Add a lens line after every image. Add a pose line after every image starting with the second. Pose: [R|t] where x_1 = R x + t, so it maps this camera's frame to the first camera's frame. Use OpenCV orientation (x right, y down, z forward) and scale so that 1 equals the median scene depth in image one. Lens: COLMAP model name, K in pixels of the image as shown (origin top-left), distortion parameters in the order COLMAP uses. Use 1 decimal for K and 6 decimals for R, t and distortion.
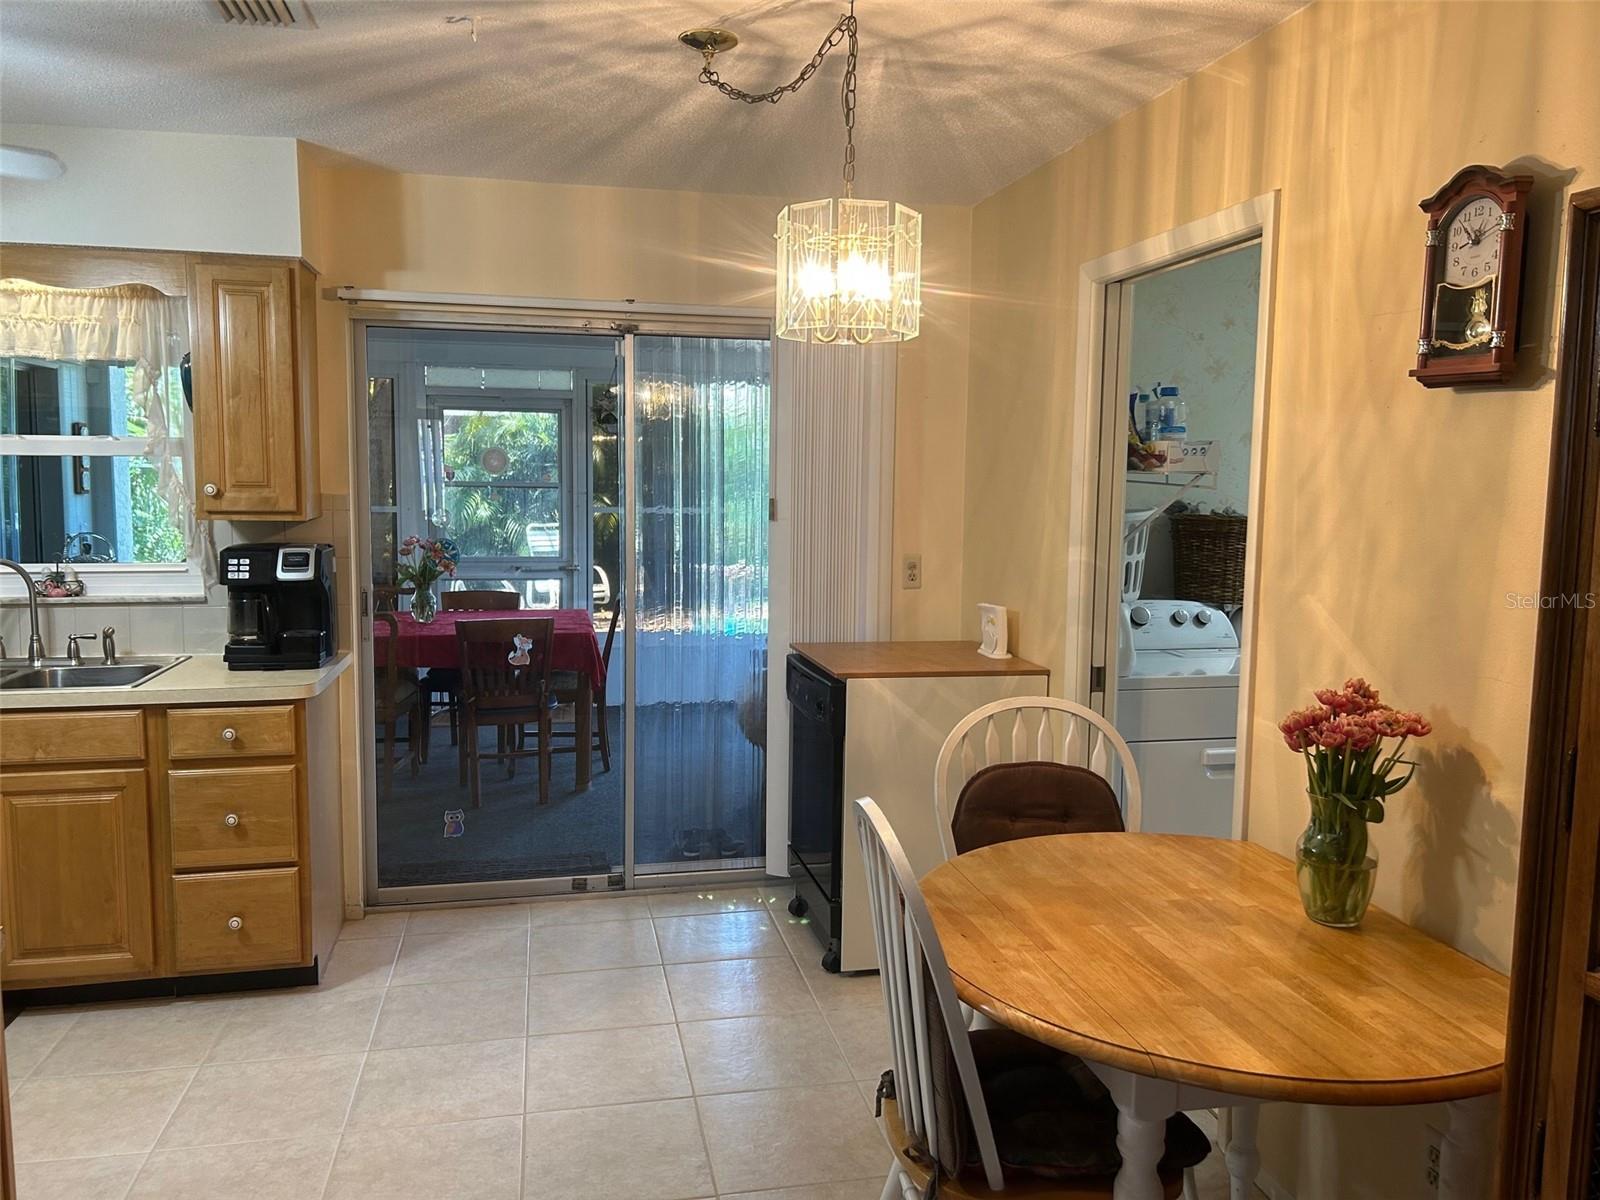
lens RADIAL K [[1206.2, 0, 793.7], [0, 1206.2, 579.8], [0, 0, 1]] dist [0.065242, -0.070700]
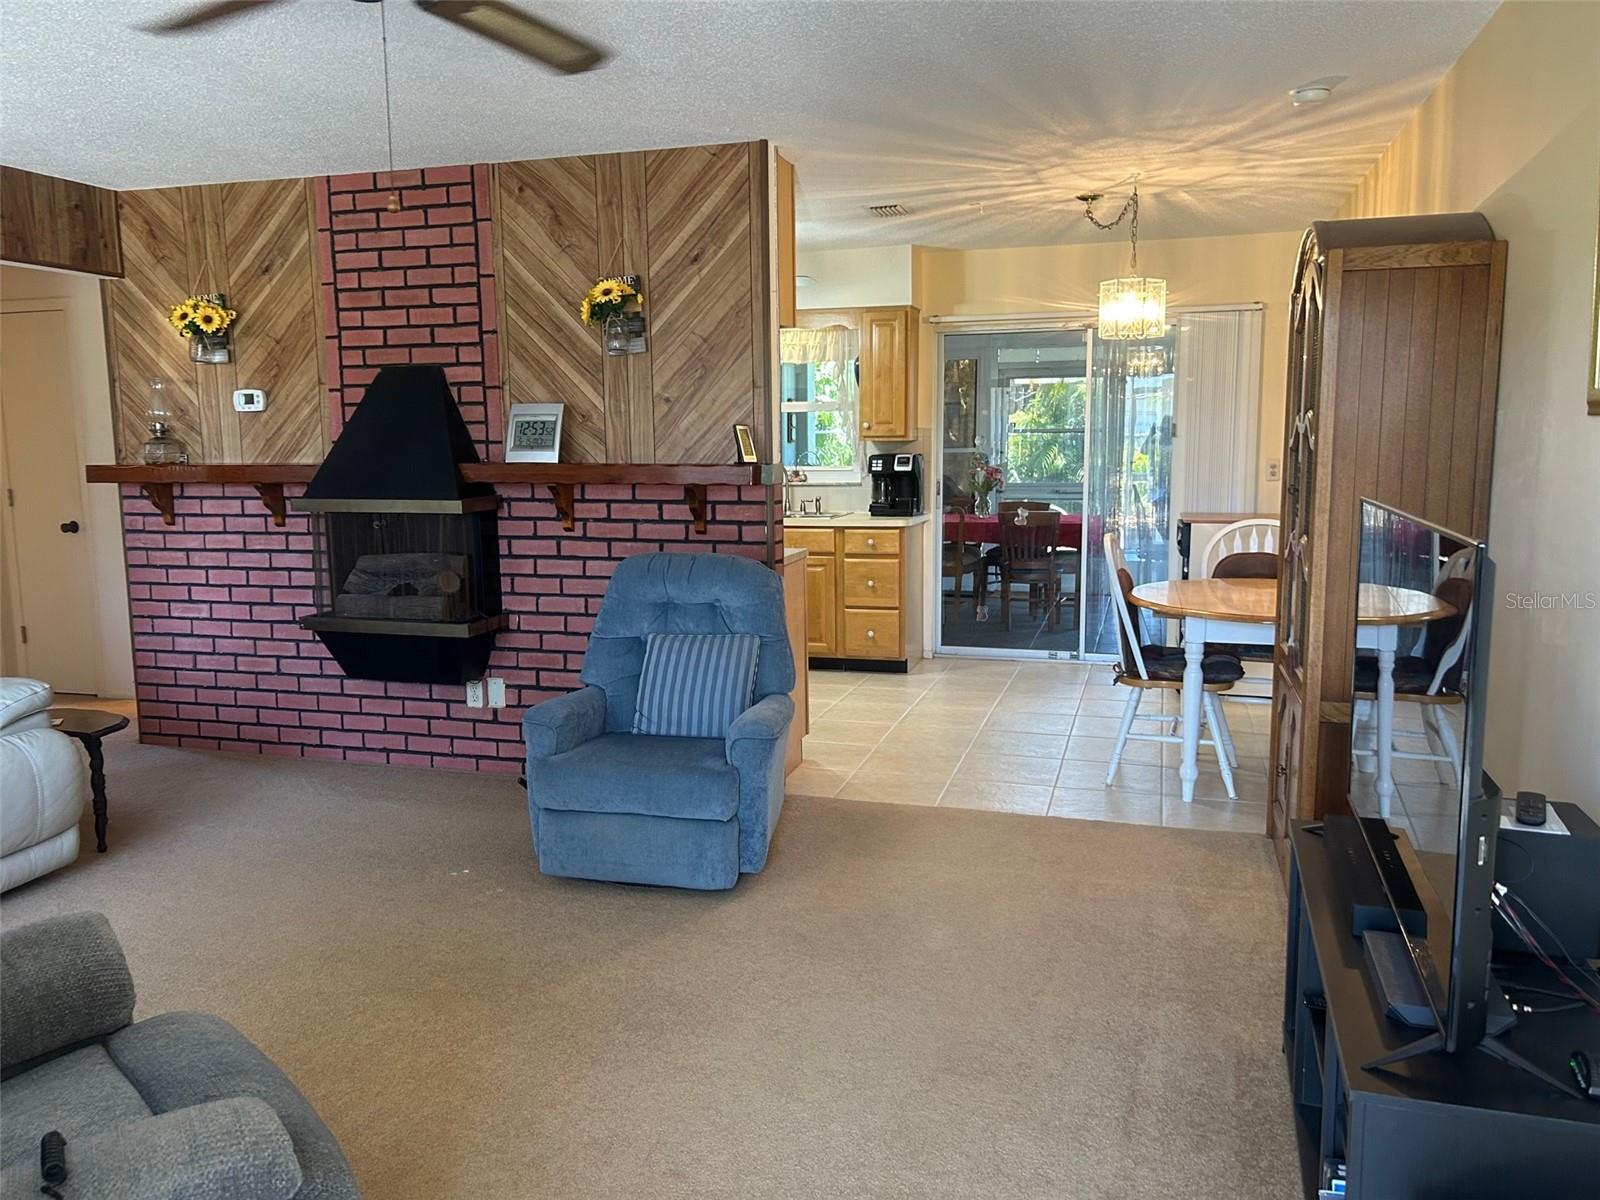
lens RADIAL K [[1206.2, 0, 786.1], [0, 1206.2, 591.1], [0, 0, 1]] dist [0.065242, -0.070700]
pose [[0.874933, 0.044168, -0.482225, 0.365543], [-0.026967, 0.998730, 0.042549, 0.113412], [0.483492, -0.024223, 0.875014, -0.782982]]
